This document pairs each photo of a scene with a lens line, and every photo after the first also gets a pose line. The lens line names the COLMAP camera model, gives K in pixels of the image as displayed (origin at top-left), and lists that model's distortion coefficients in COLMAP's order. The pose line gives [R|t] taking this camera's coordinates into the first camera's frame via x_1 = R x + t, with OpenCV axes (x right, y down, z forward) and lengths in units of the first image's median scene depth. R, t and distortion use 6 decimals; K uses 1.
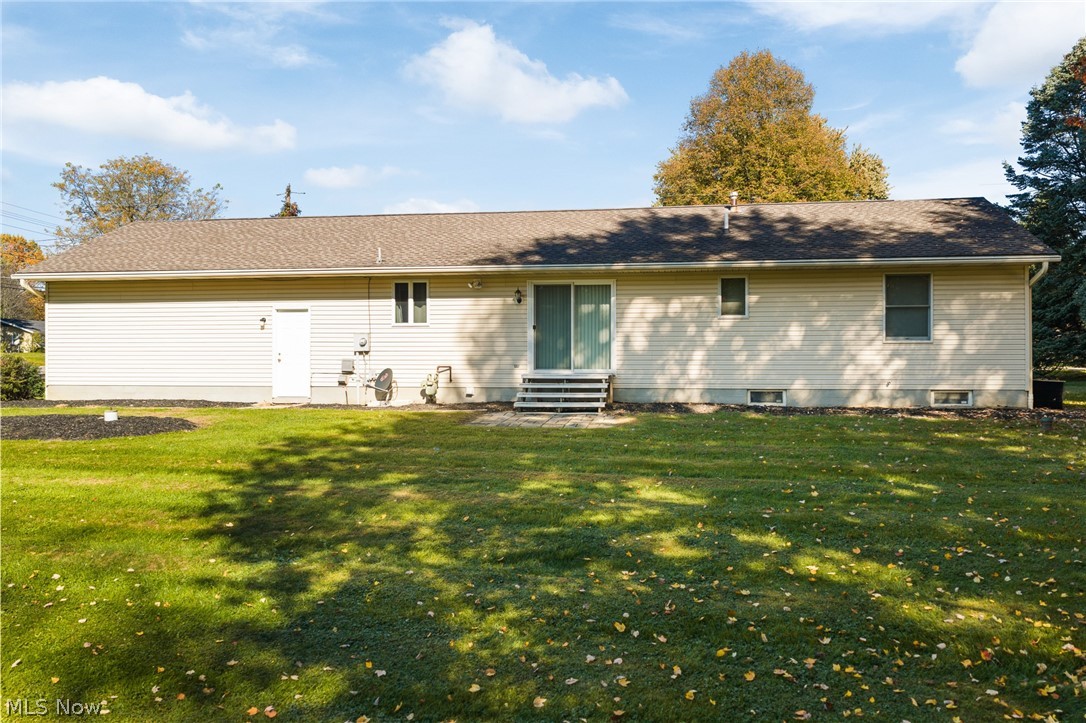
lens RADIAL K [[889.0, 0, 548.0], [0, 889.0, 359.8], [0, 0, 1]] dist [0.009906, -0.020043]
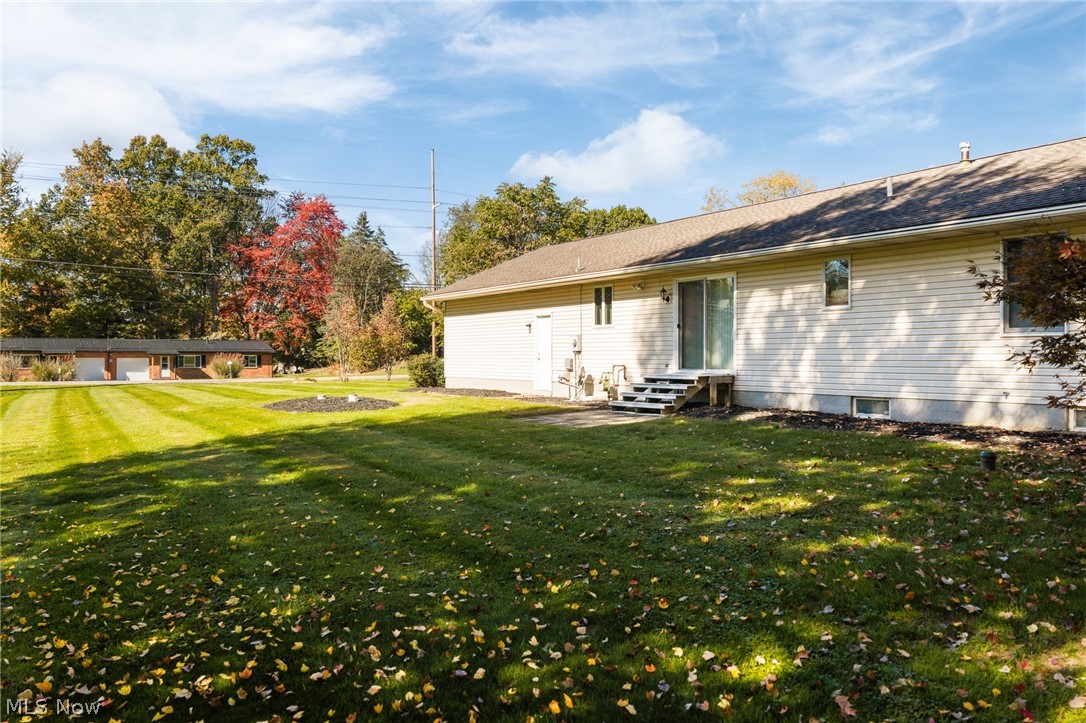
lens RADIAL K [[889.0, 0, 548.0], [0, 889.0, 359.8], [0, 0, 1]] dist [0.009906, -0.020043]
pose [[0.659156, 0.002661, -0.752002, 0.640083], [0.001360, 0.999988, 0.004731, -0.004260], [0.752005, -0.004142, 0.659144, 0.252969]]
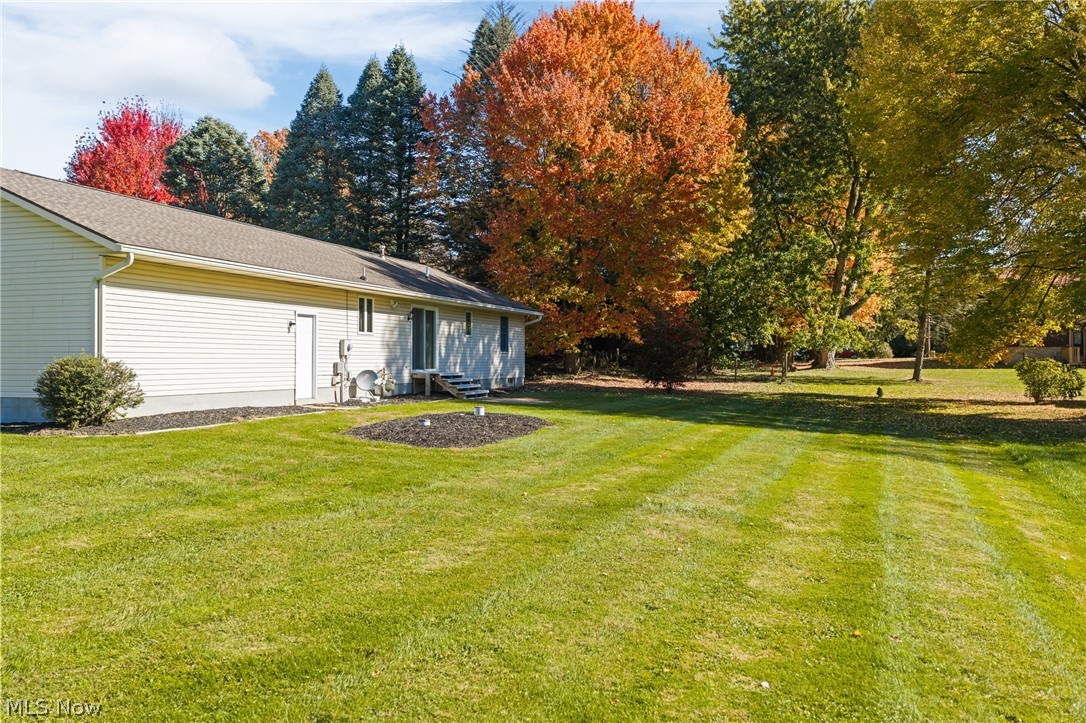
lens RADIAL K [[886.7, 0, 526.3], [0, 886.7, 392.9], [0, 0, 1]] dist [-0.033604, -0.002658]
pose [[0.159820, -0.036588, 0.986468, -1.364669], [-0.005563, 0.999264, 0.037964, -0.006083], [-0.987130, -0.011555, 0.159499, 0.624176]]
